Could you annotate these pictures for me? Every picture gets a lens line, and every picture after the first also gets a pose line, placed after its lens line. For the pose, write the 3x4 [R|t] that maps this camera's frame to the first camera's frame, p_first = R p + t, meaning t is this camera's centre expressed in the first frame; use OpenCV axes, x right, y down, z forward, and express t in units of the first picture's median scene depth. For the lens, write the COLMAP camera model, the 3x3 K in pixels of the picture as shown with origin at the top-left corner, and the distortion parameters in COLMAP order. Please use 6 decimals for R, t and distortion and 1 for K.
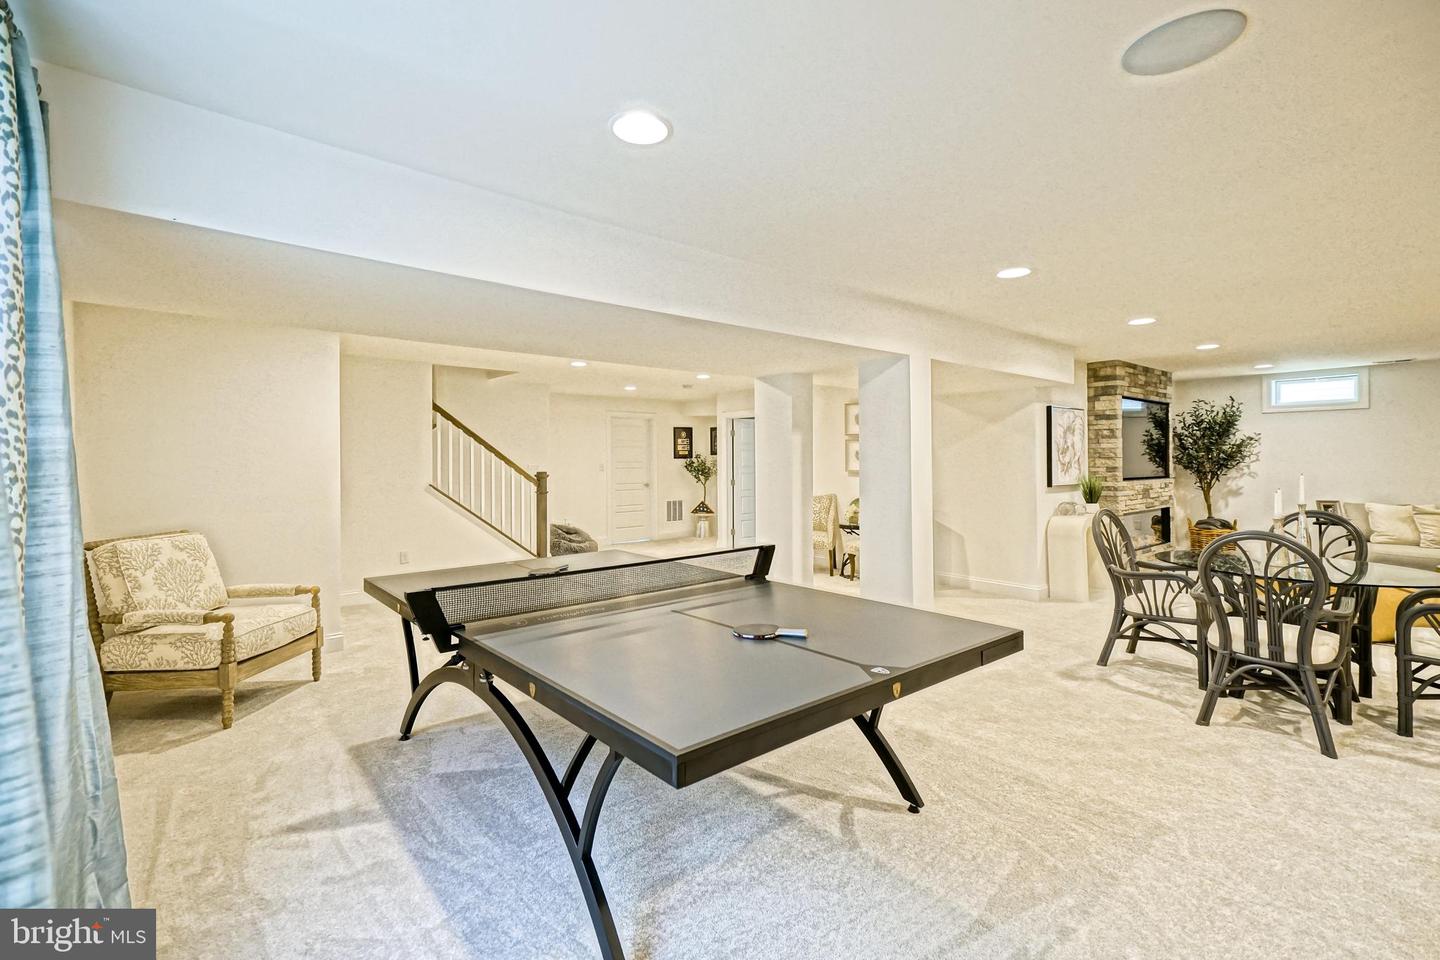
lens RADIAL K [[654.6, 0, 717.0], [0, 654.6, 465.8], [0, 0, 1]] dist [0.000695, 0.000169]
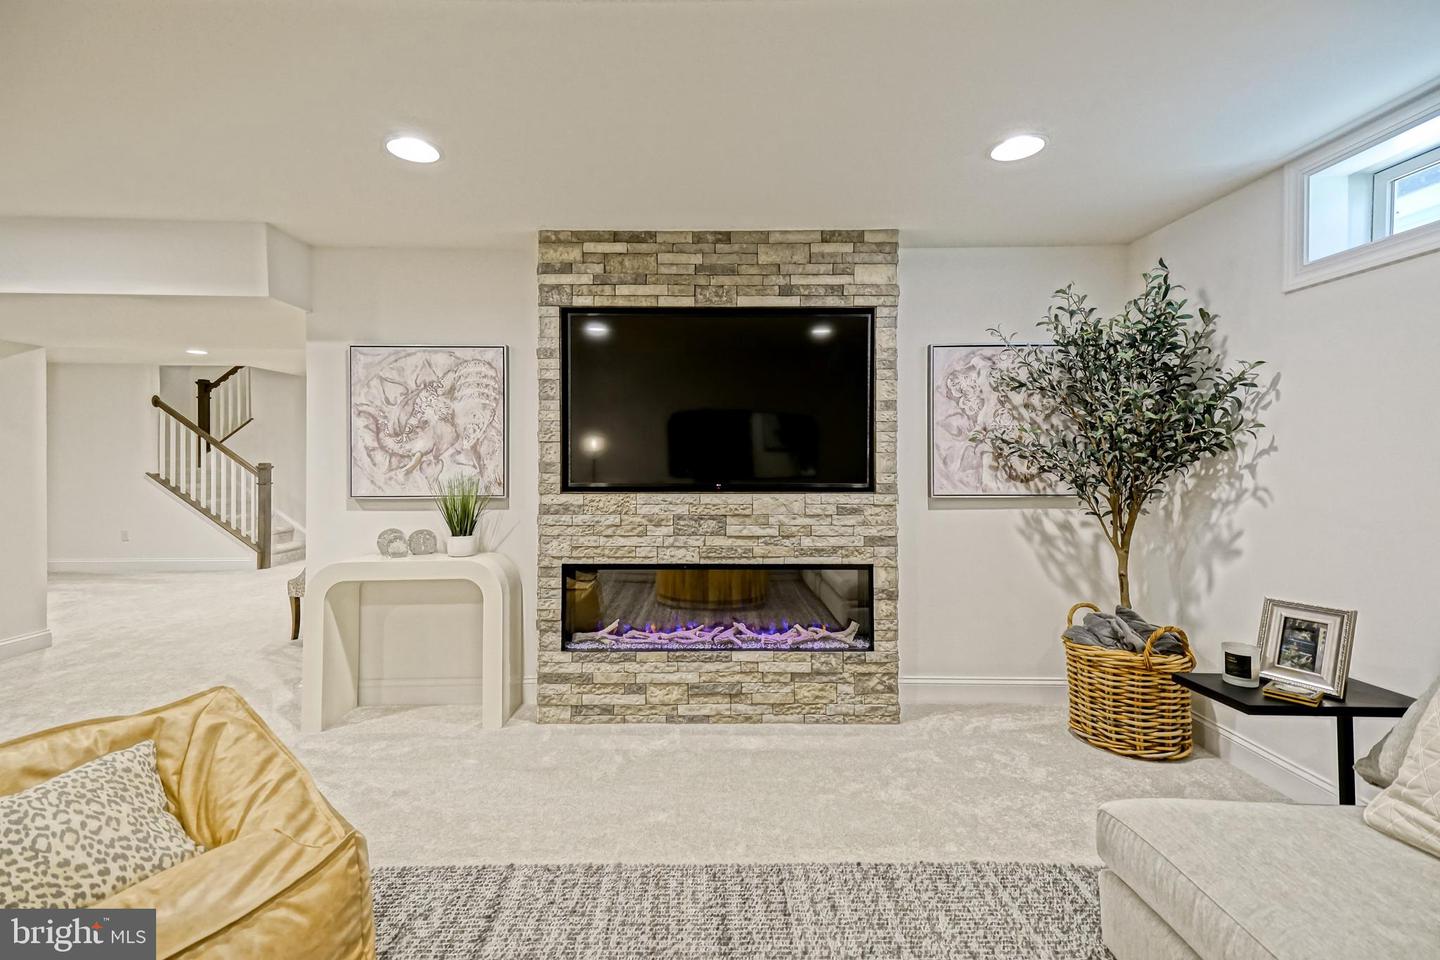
lens RADIAL K [[654.6, 0, 717.0], [0, 654.6, 465.8], [0, 0, 1]] dist [0.000695, 0.000169]
pose [[0.771055, 0.011985, -0.636656, 0.886793], [-0.008945, 0.999928, 0.007991, -0.000919], [0.636706, -0.000467, 0.771107, 0.639015]]
